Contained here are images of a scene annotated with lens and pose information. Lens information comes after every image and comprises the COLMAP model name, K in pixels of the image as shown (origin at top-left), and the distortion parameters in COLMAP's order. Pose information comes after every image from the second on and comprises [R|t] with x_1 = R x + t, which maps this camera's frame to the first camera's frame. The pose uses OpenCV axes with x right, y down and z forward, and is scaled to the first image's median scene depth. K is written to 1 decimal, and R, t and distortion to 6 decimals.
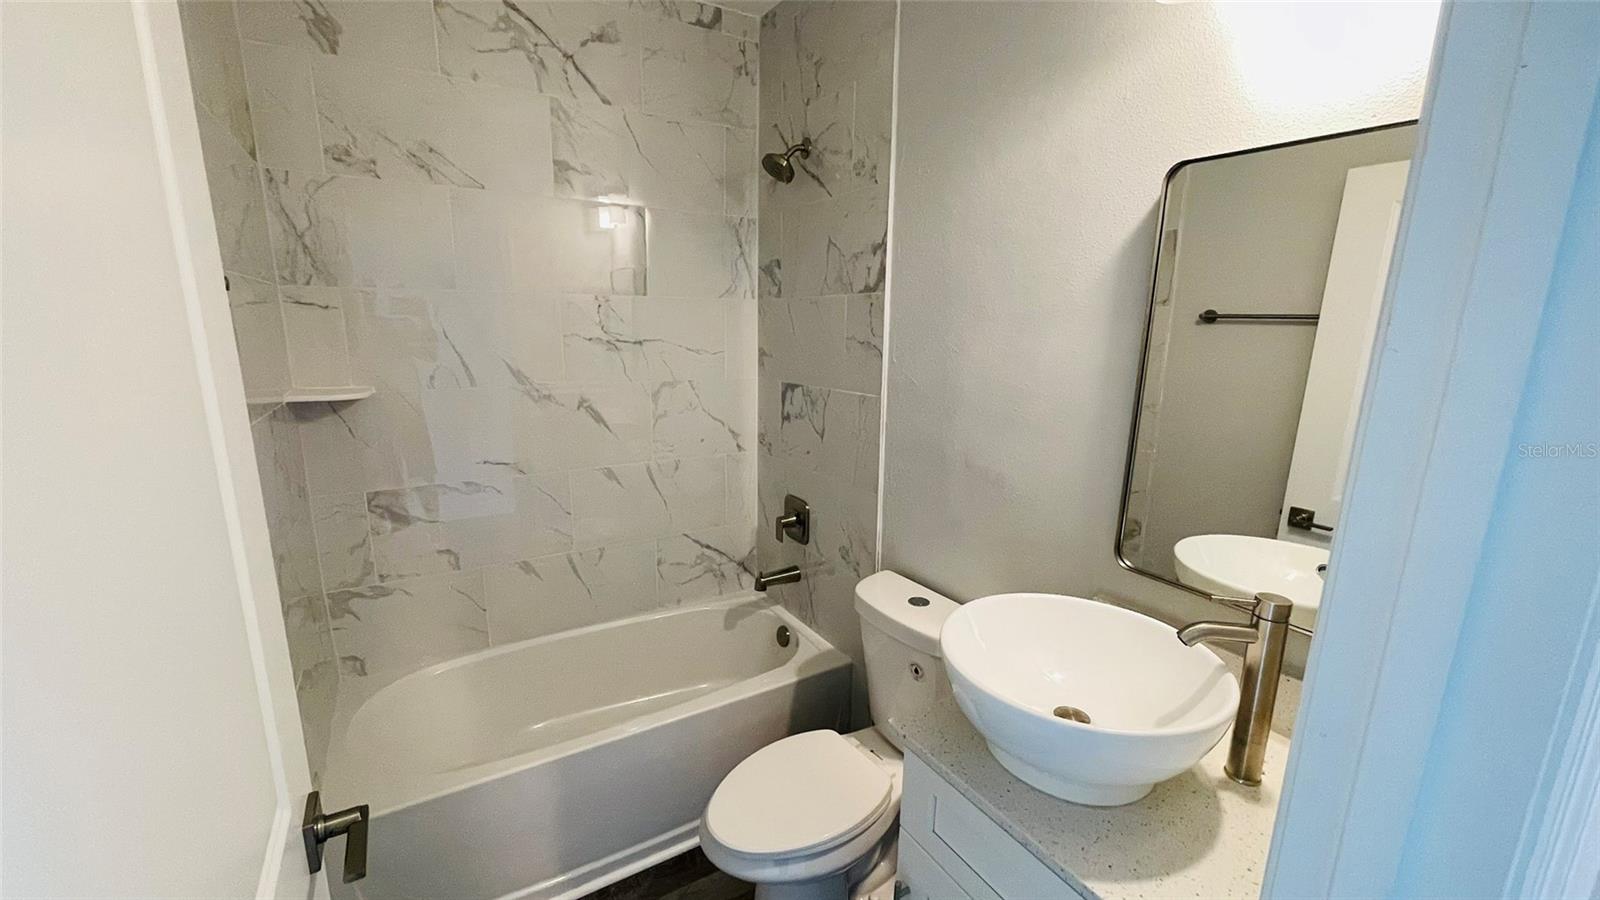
lens RADIAL K [[646.4, 0, 800.5], [0, 646.4, 453.8], [0, 0, 1]] dist [0.002209, 0.000397]
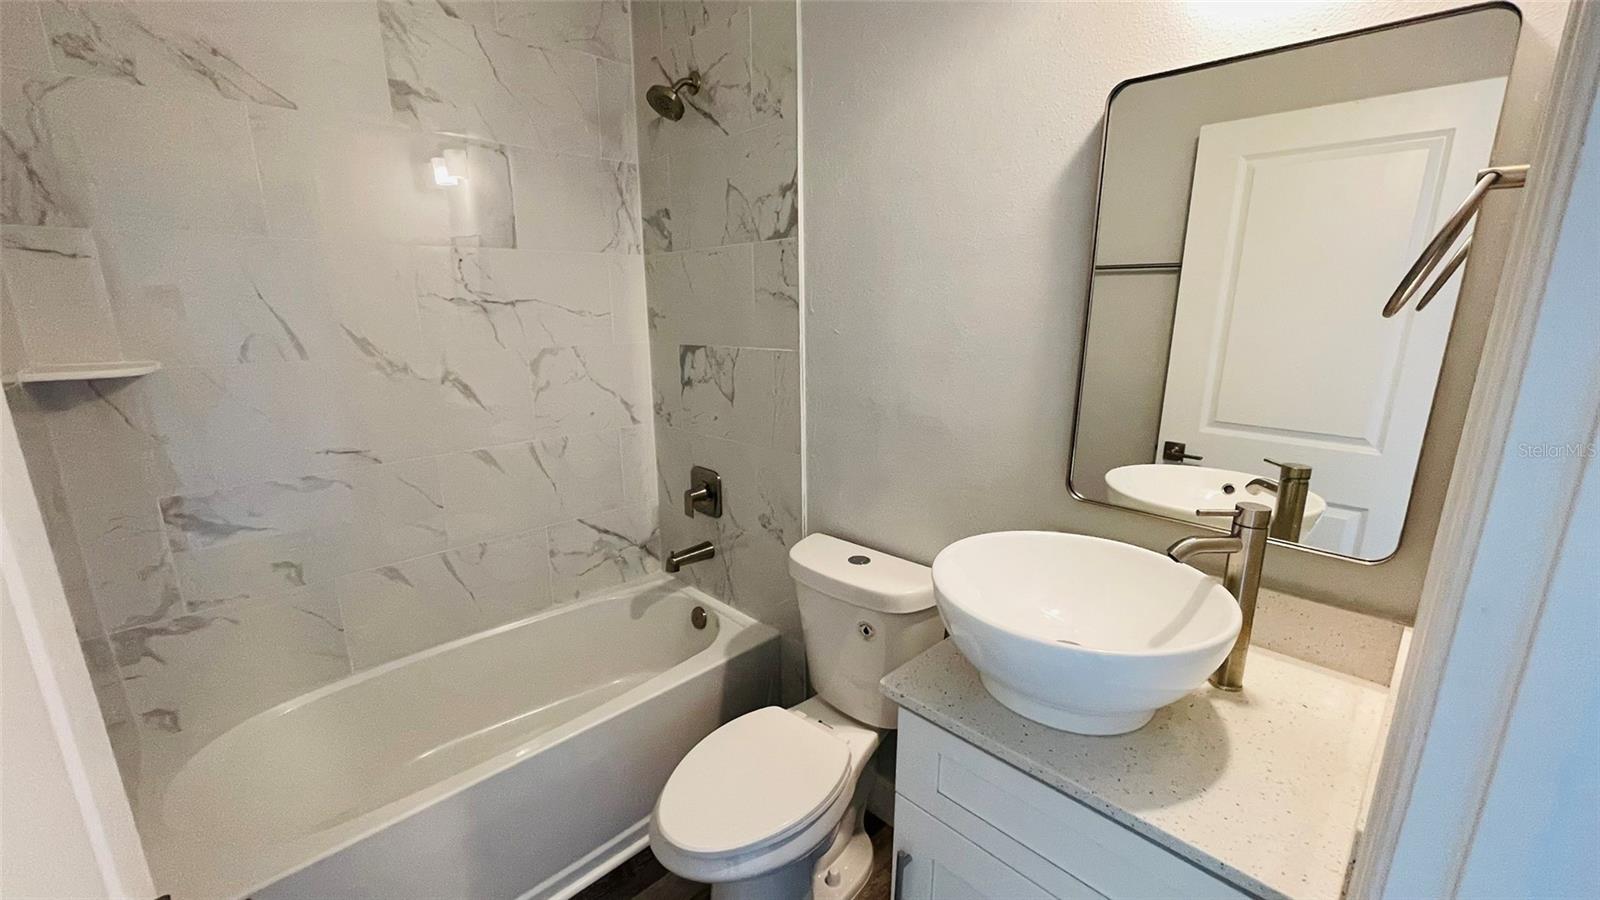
lens RADIAL K [[646.4, 0, 800.5], [0, 646.4, 453.8], [0, 0, 1]] dist [0.002209, 0.000397]
pose [[0.974695, -0.070465, 0.212142, -0.077677], [0.064636, 0.997319, 0.034295, 0.027241], [-0.213990, -0.019716, 0.976637, 0.071714]]
